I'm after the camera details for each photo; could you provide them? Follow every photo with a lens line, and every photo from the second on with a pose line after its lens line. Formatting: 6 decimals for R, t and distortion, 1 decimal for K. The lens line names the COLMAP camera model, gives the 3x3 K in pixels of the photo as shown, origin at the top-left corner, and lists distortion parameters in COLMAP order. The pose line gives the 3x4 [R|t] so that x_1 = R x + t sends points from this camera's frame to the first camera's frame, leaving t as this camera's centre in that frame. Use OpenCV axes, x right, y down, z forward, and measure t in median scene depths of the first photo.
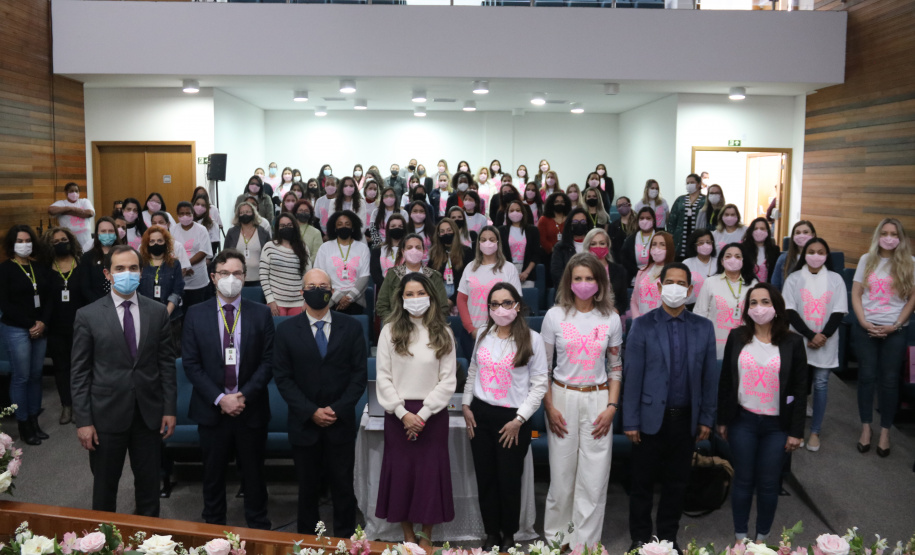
lens RADIAL K [[791.9, 0, 457.5], [0, 791.9, 277.5], [0, 0, 1]] dist [-0.152225, 0.186162]
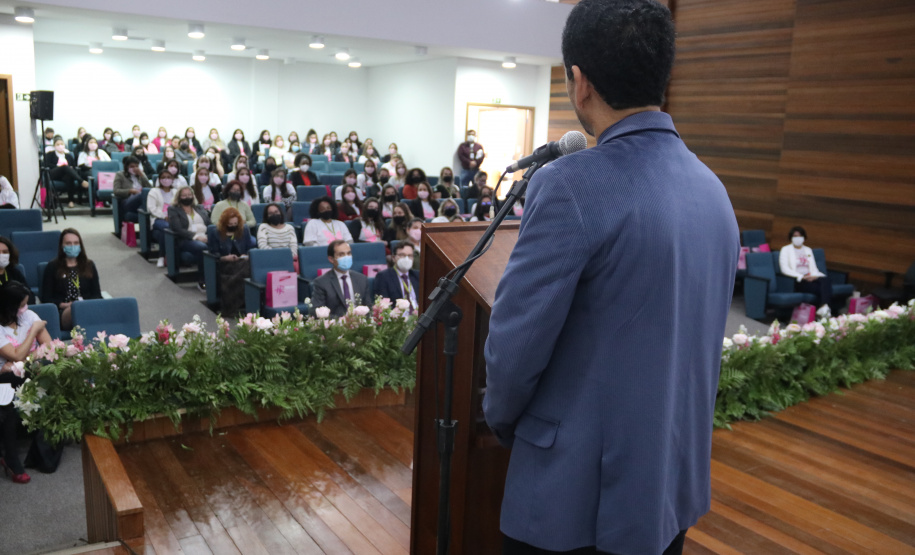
lens RADIAL K [[785.4, 0, 462.2], [0, 785.4, 290.1], [0, 0, 1]] dist [-0.171798, 0.152302]
pose [[0.850168, -0.074382, 0.521232, -0.383831], [0.026801, 0.994801, 0.098247, 0.003586], [-0.525830, -0.069557, 0.847741, -0.042699]]
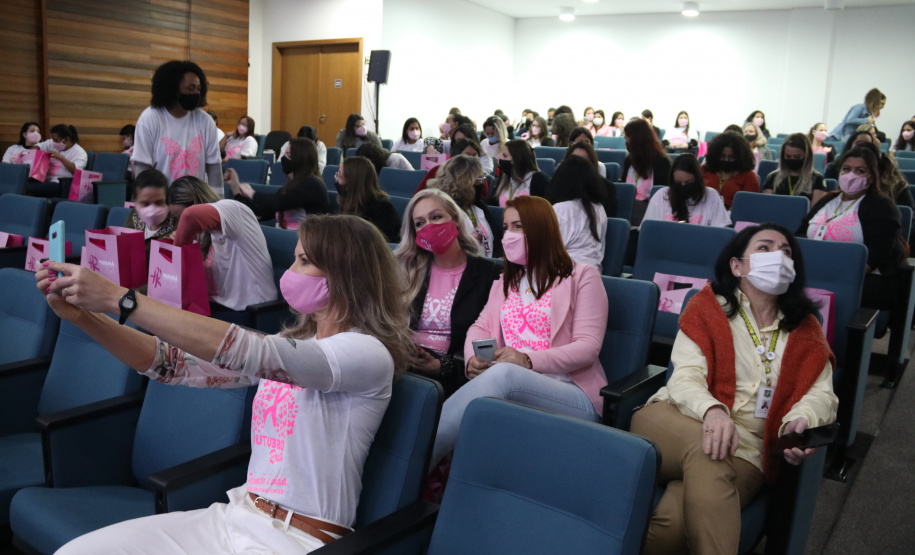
lens RADIAL K [[791.9, 0, 457.5], [0, 791.9, 277.5], [0, 0, 1]] dist [-0.152225, 0.186162]
pose [[0.820125, 0.121565, -0.559122, 0.266879], [-0.104344, 0.992560, 0.062752, 0.020449], [0.562590, 0.006877, 0.826707, 0.376407]]
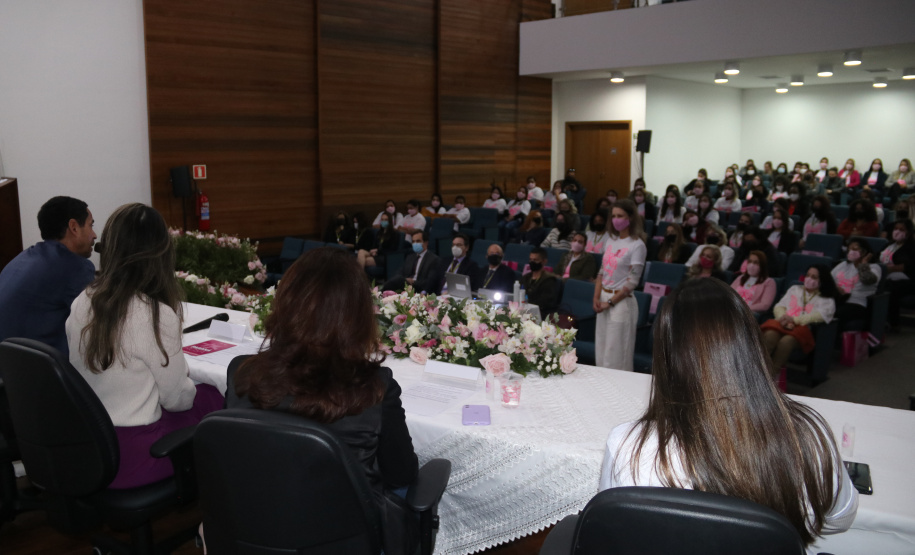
lens RADIAL K [[791.9, 0, 457.5], [0, 791.9, 277.5], [0, 0, 1]] dist [-0.152225, 0.186162]
pose [[0.630029, 0.115536, -0.767929, 0.488783], [-0.091558, 0.993025, 0.074286, 0.004213], [0.771155, 0.023508, 0.636213, 0.010878]]
